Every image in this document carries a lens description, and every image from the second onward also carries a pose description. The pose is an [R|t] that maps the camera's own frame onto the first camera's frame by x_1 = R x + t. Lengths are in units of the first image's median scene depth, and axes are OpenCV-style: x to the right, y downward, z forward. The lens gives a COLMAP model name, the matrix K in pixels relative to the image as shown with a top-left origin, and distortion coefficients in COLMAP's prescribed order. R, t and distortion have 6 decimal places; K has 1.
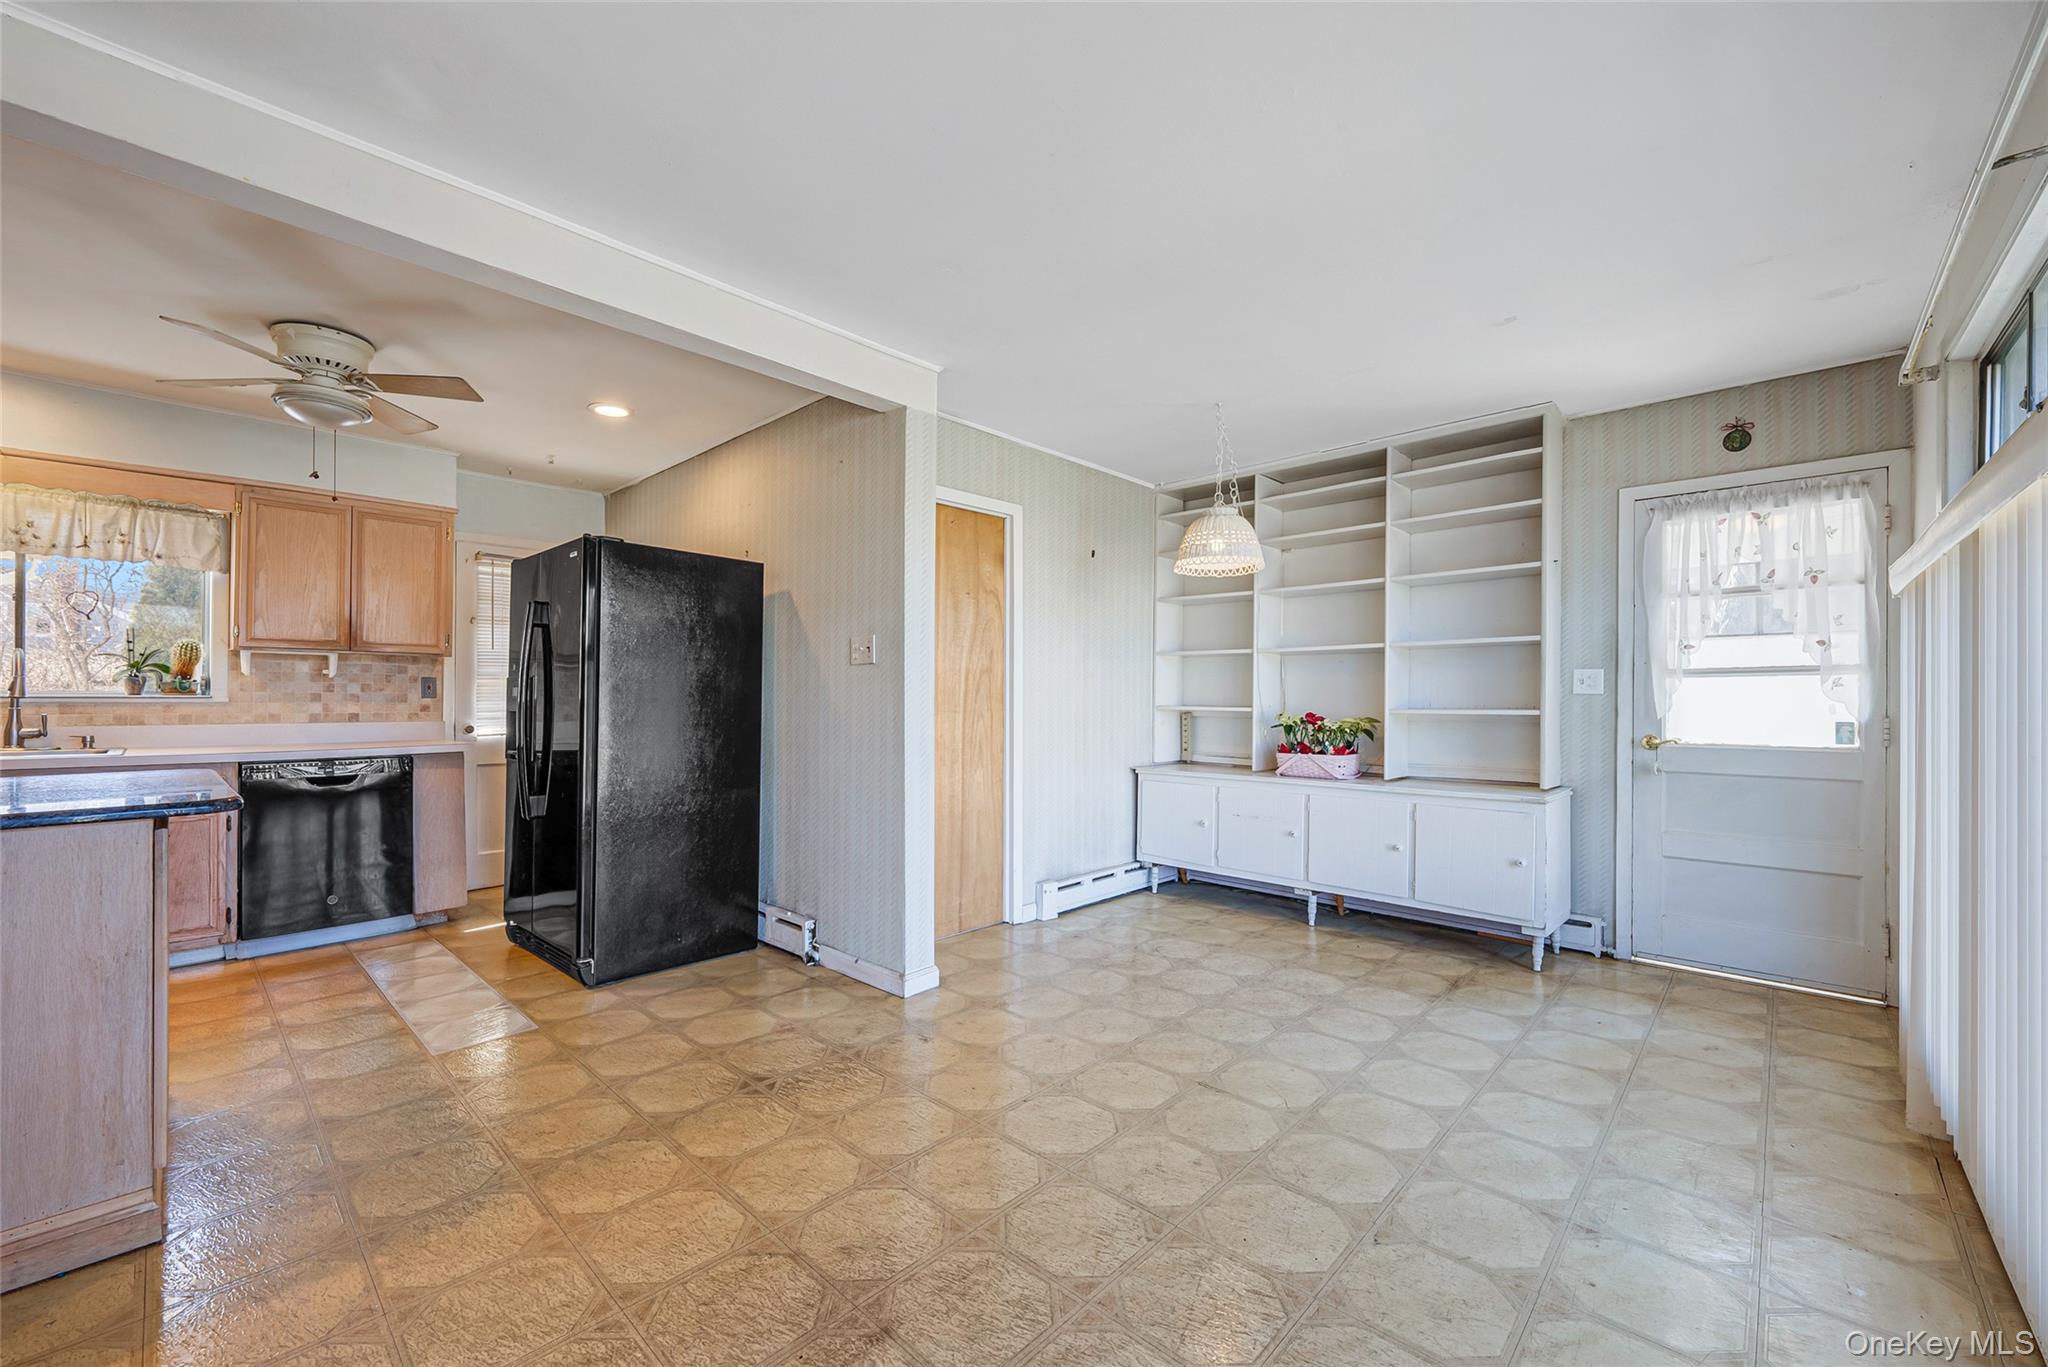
lens RADIAL K [[805.4, 0, 1017.7], [0, 805.4, 691.6], [0, 0, 1]] dist [-0.002623, -0.000364]
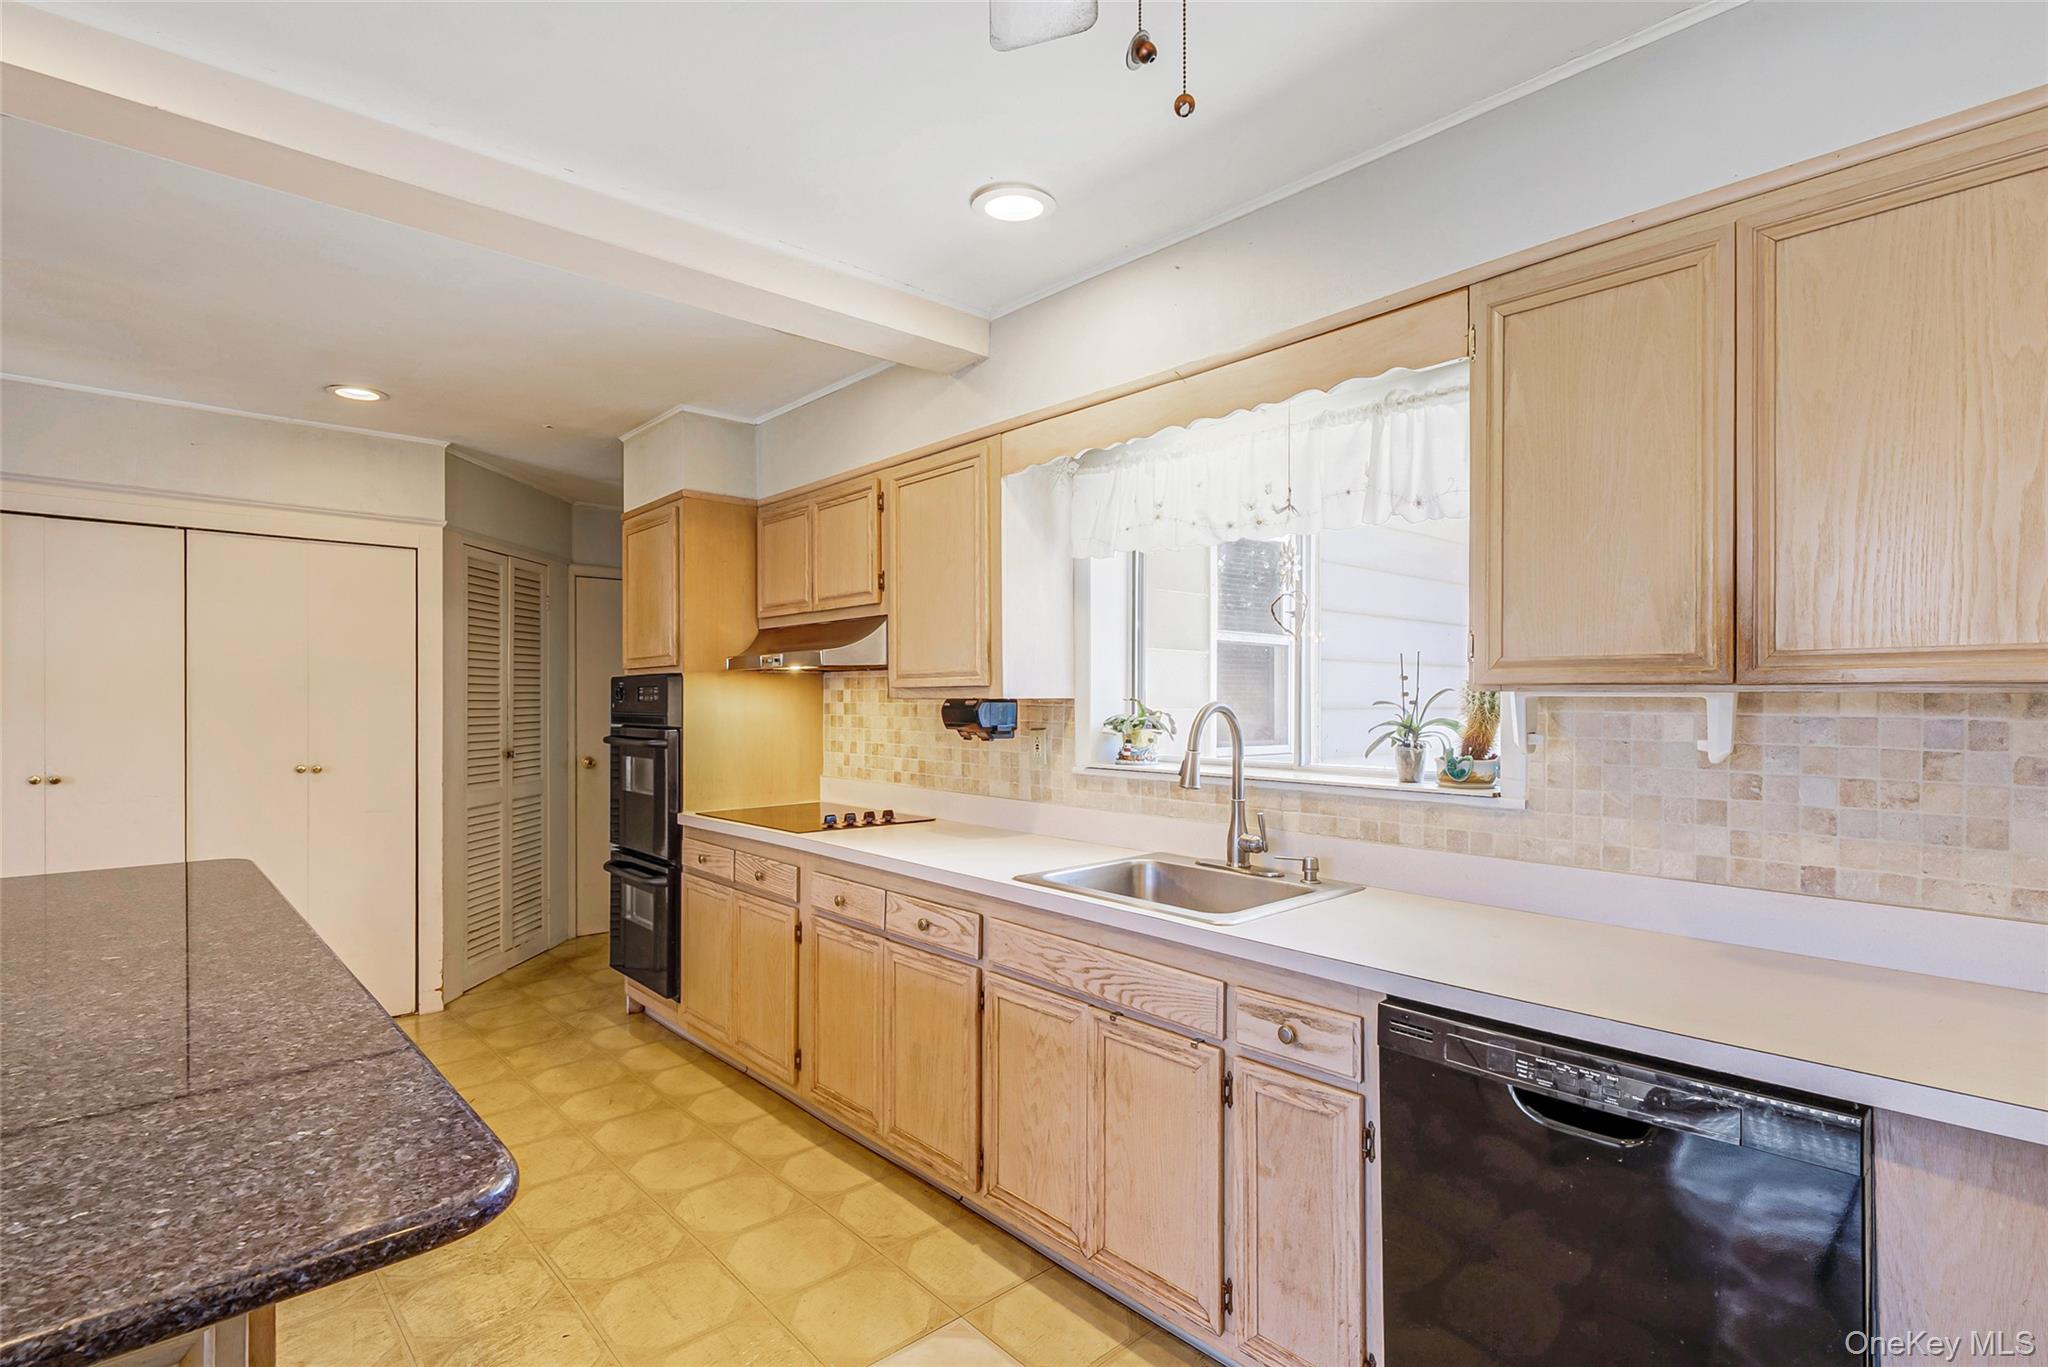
lens RADIAL K [[980.9, 0, 1014.6], [0, 980.9, 701.6], [0, 0, 1]] dist [0.000153, 0.000206]
pose [[-0.083562, -0.000049, -0.996503, -0.489541], [0.003653, 0.999993, -0.000355, -0.051135], [0.996496, -0.003670, -0.083561, 0.863752]]
